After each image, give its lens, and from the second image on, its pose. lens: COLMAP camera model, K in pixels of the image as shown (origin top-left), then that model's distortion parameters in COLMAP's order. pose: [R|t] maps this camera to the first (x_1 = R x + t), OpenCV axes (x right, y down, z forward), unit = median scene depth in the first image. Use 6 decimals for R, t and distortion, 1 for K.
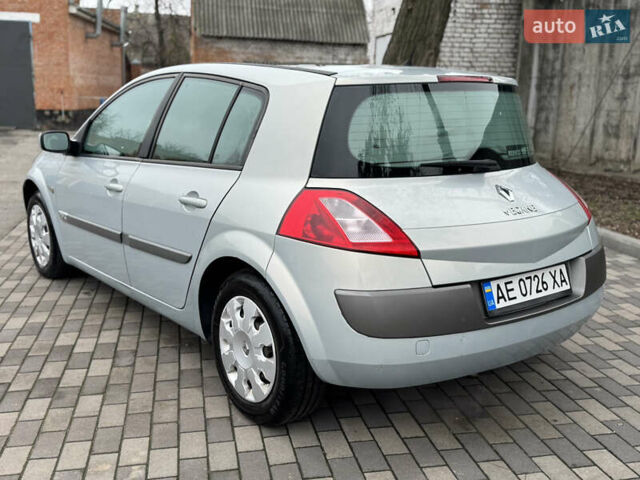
lens RADIAL K [[678.2, 0, 320.0], [0, 678.2, 240.0], [0, 0, 1]] dist [0.194786, -0.410797]
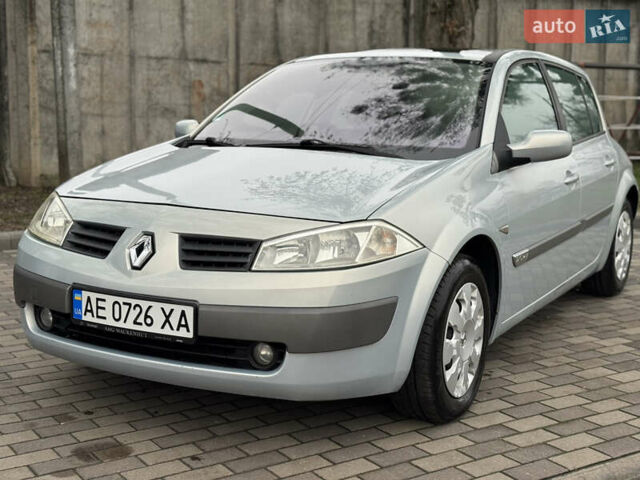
lens RADIAL K [[919.3, 0, 320.0], [0, 919.3, 240.0], [0, 0, 1]] dist [0.089006, 0.099967]
pose [[-0.379907, -0.157178, 0.911573, -1.650289], [0.177190, 0.954845, 0.238485, -0.444369], [-0.907896, 0.252124, -0.334902, 2.183175]]
